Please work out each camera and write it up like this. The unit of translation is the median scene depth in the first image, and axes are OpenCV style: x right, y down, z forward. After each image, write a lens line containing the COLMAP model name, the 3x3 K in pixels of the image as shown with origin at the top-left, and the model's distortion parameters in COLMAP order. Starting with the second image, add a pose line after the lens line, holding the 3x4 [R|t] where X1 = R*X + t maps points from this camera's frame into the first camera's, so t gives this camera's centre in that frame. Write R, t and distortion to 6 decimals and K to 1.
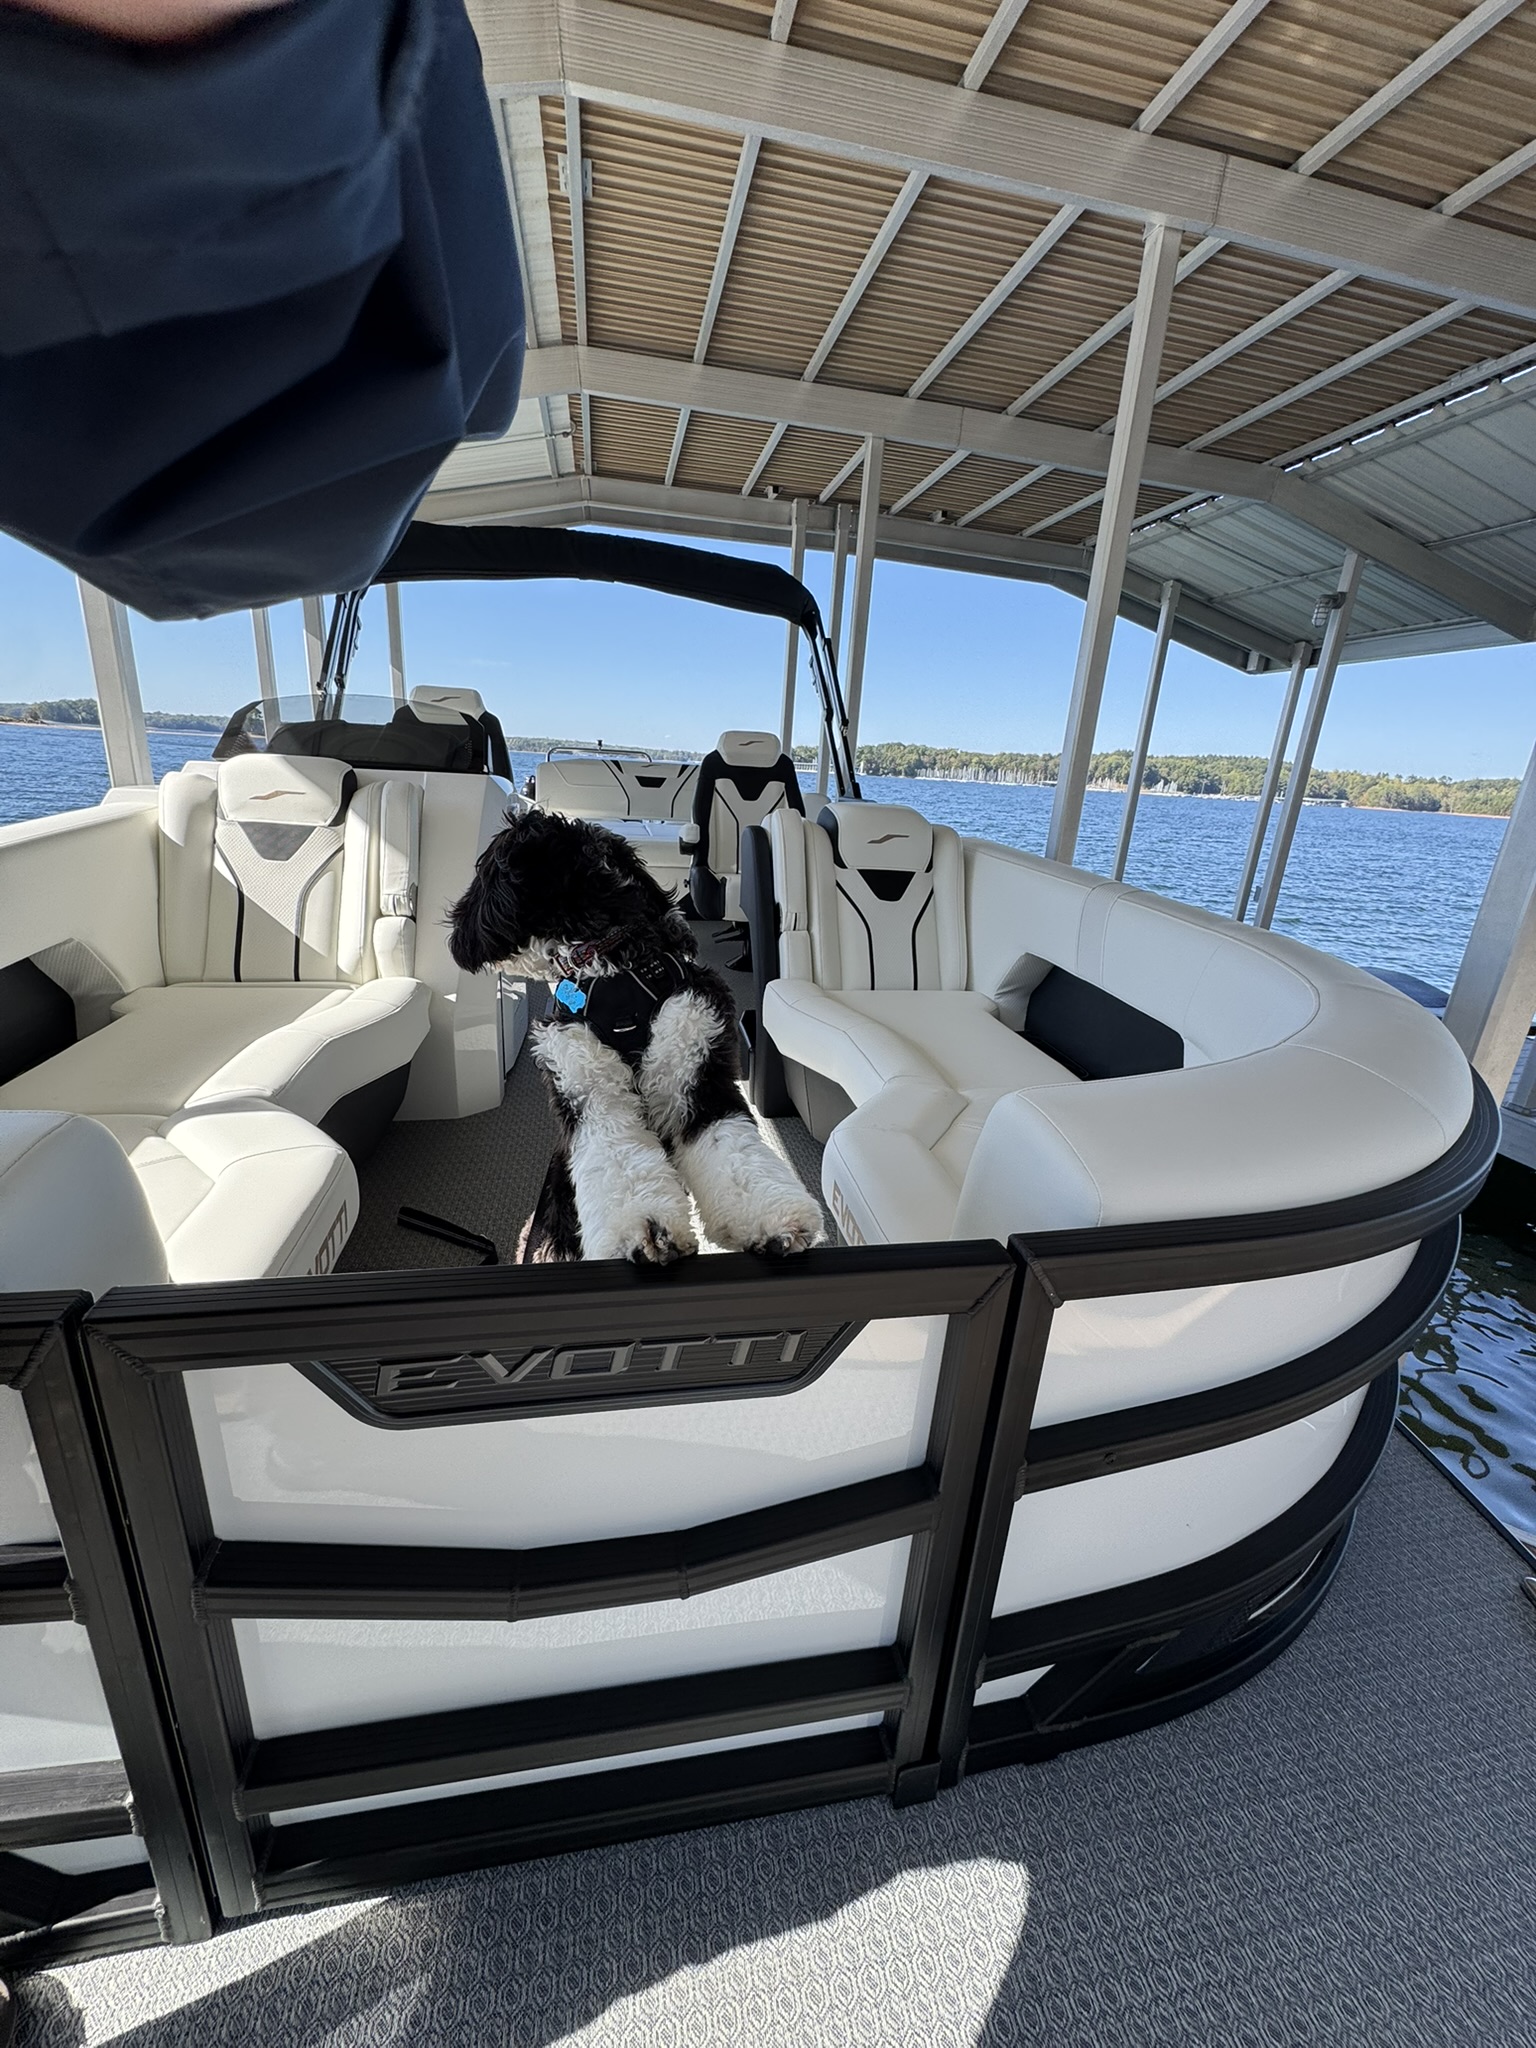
lens RADIAL K [[803.7, 0, 761.3], [0, 803.7, 1024.4], [0, 0, 1]] dist [-0.005300, 0.000463]
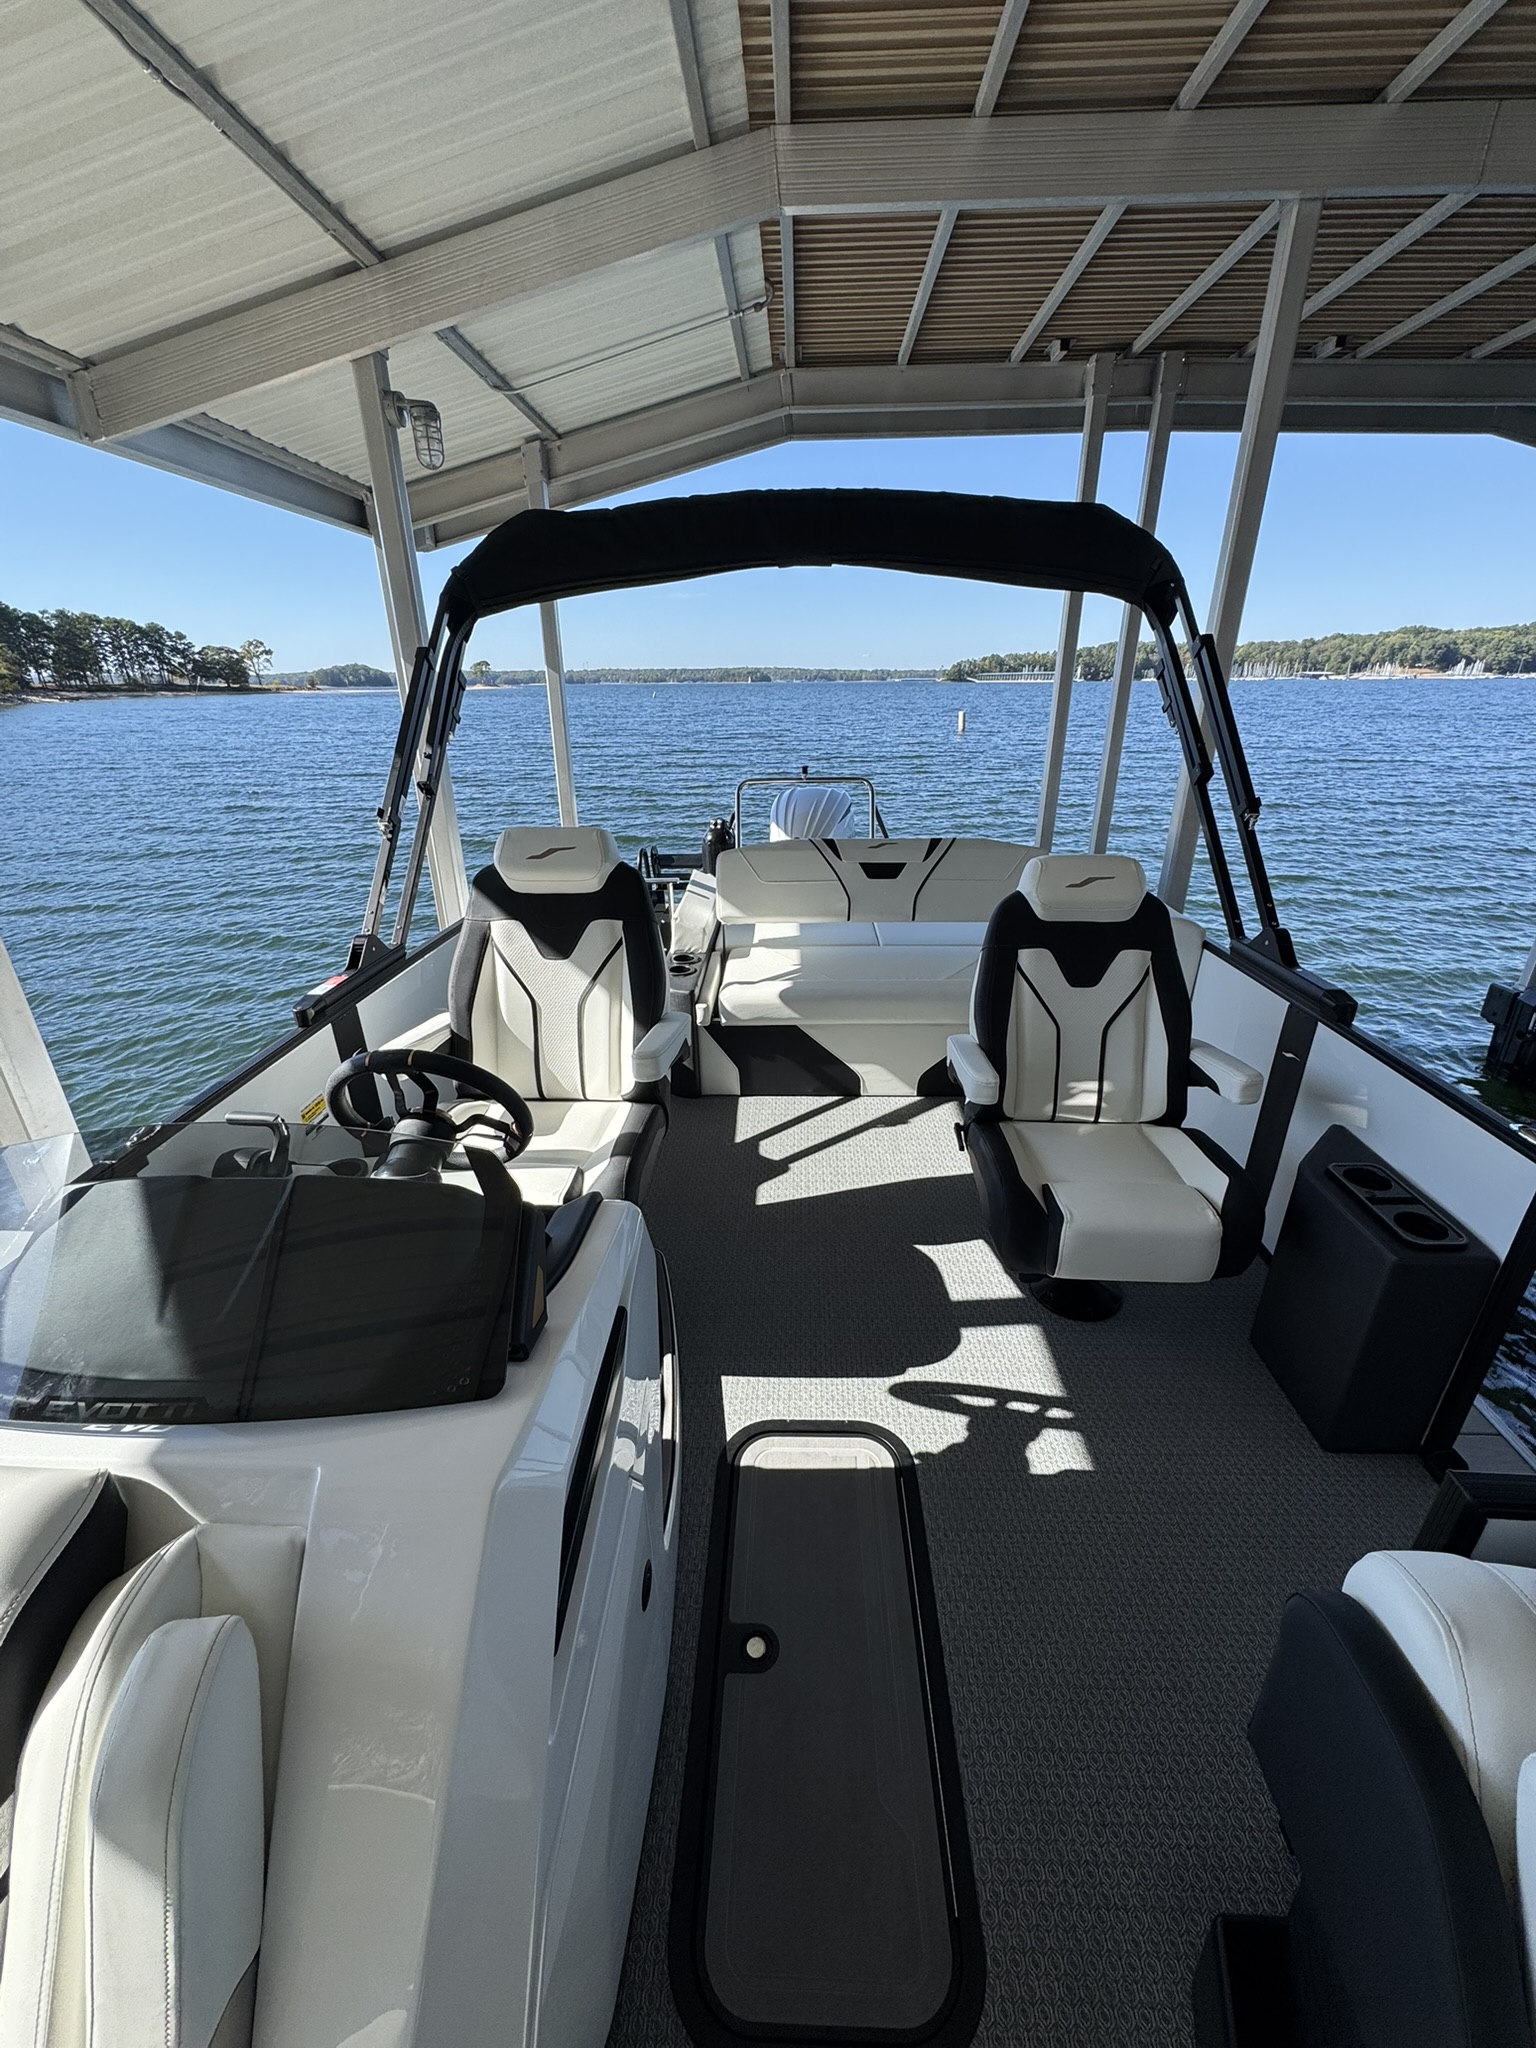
lens RADIAL K [[803.7, 0, 769.1], [0, 803.7, 1017.4], [0, 0, 1]] dist [-0.005300, 0.000463]
pose [[0.972953, 0.018352, -0.230273, -0.098779], [0.000175, 0.996781, 0.080178, -0.275955], [0.231003, -0.078050, 0.969817, 0.430977]]
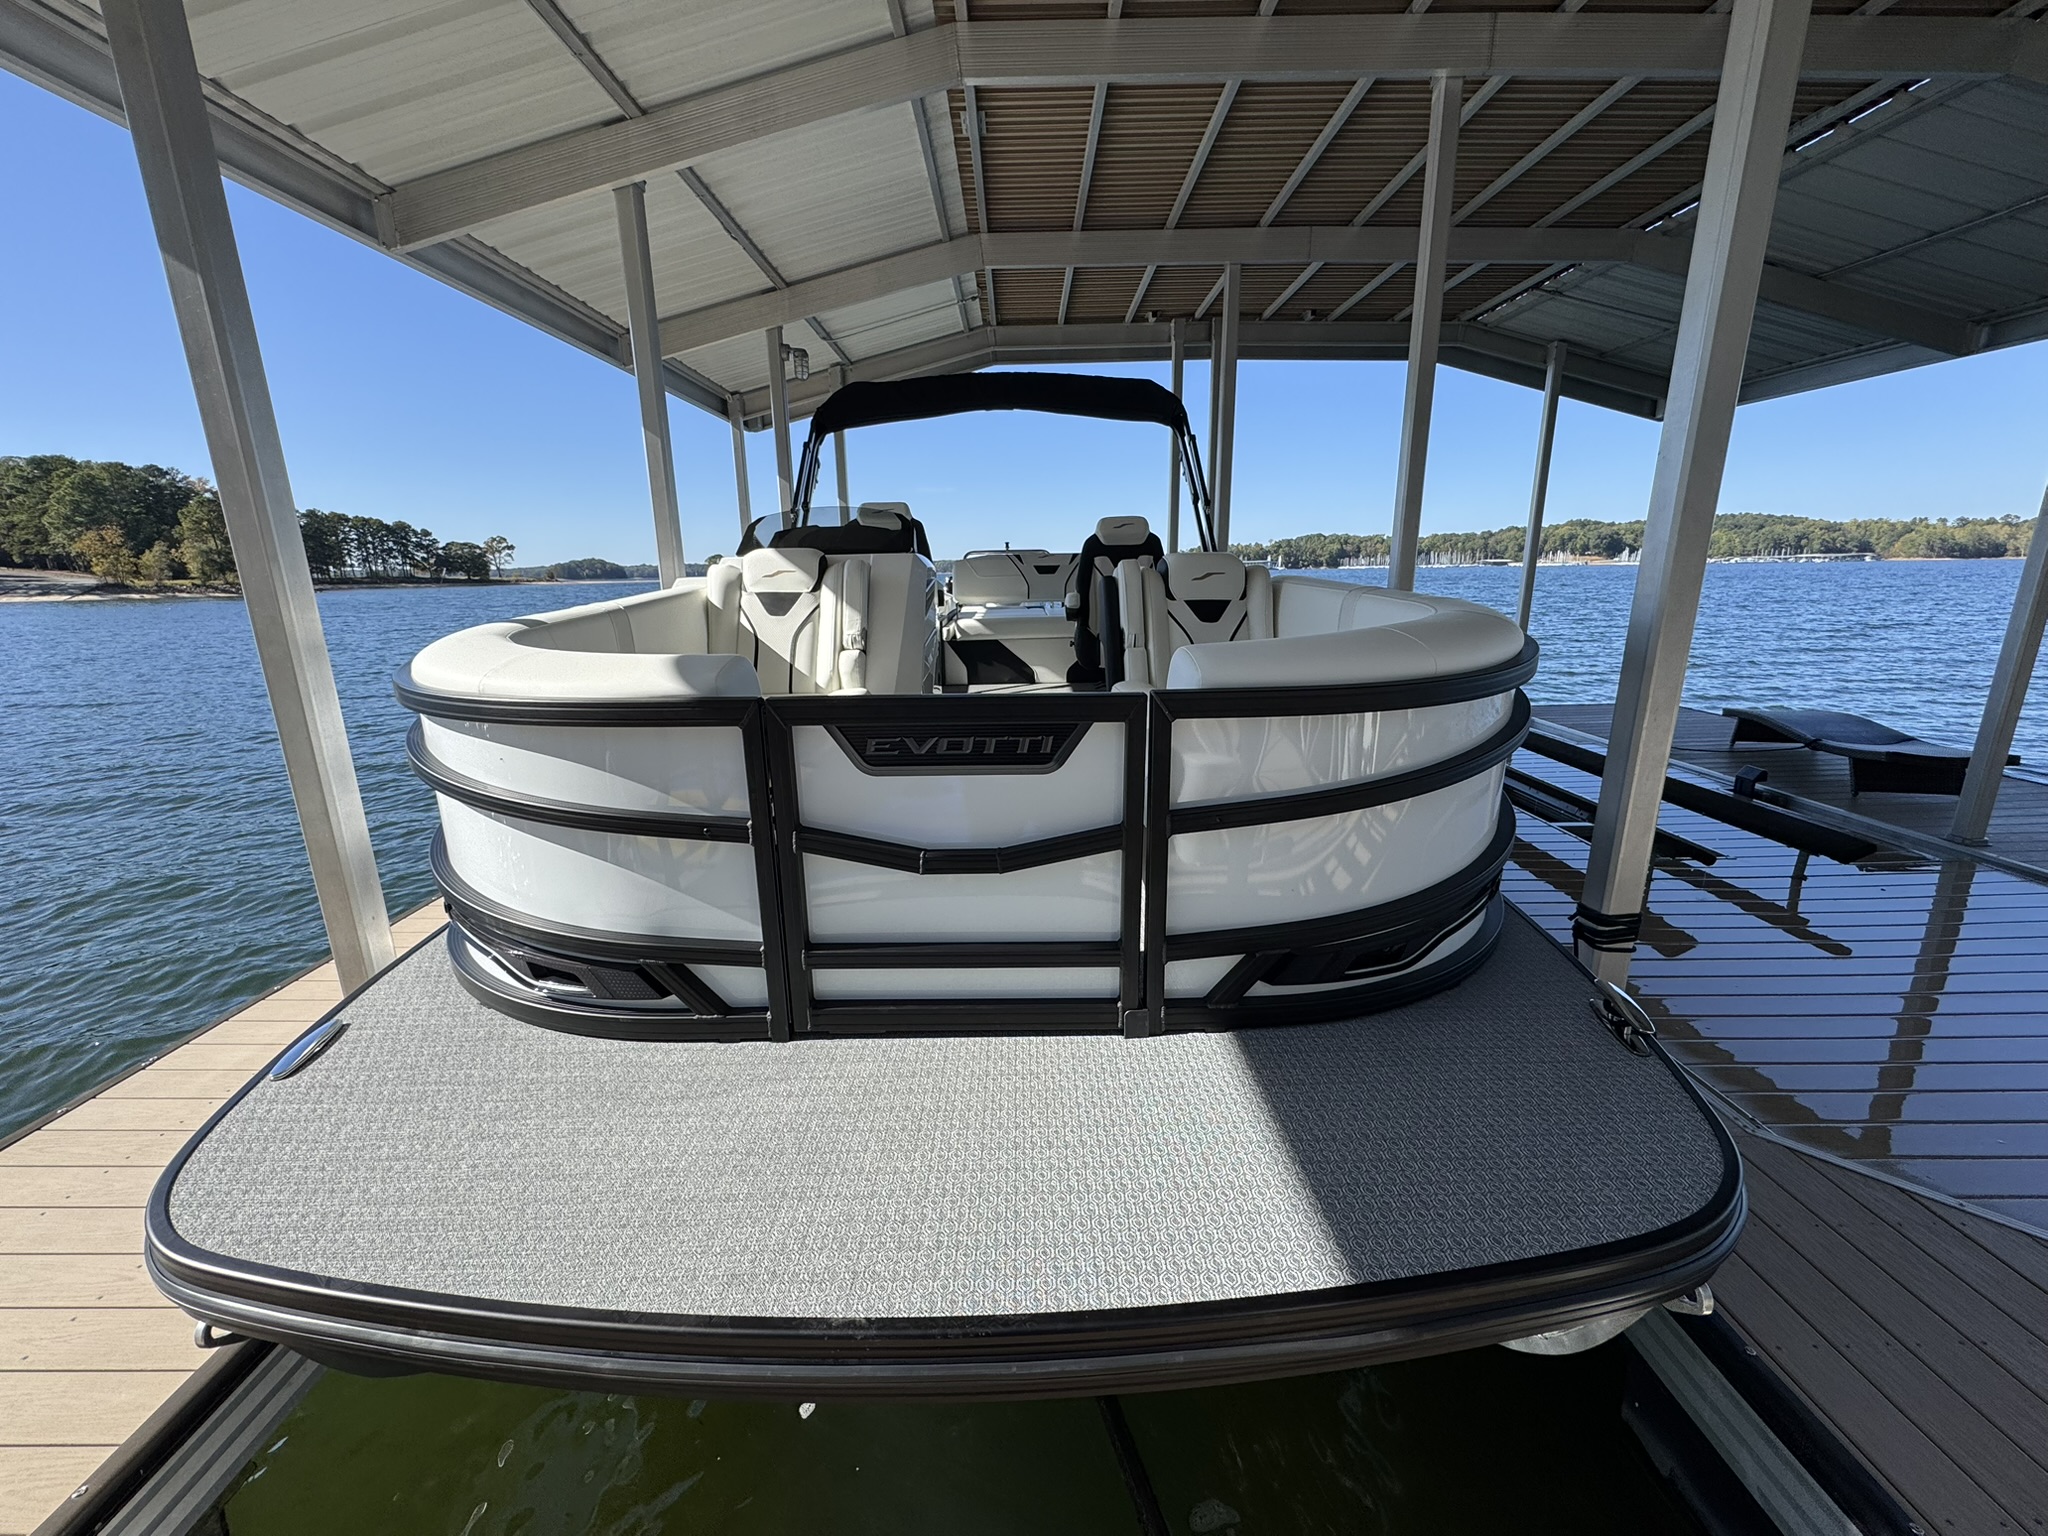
lens RADIAL K [[803.7, 0, 1016.0], [0, 803.7, 762.2], [0, 0, 1]] dist [-0.005300, 0.000463]
pose [[0.978862, -0.031173, -0.202133, 0.061933], [0.014529, 0.996418, -0.083306, 0.100394], [0.204005, 0.078608, 0.975809, -0.176412]]
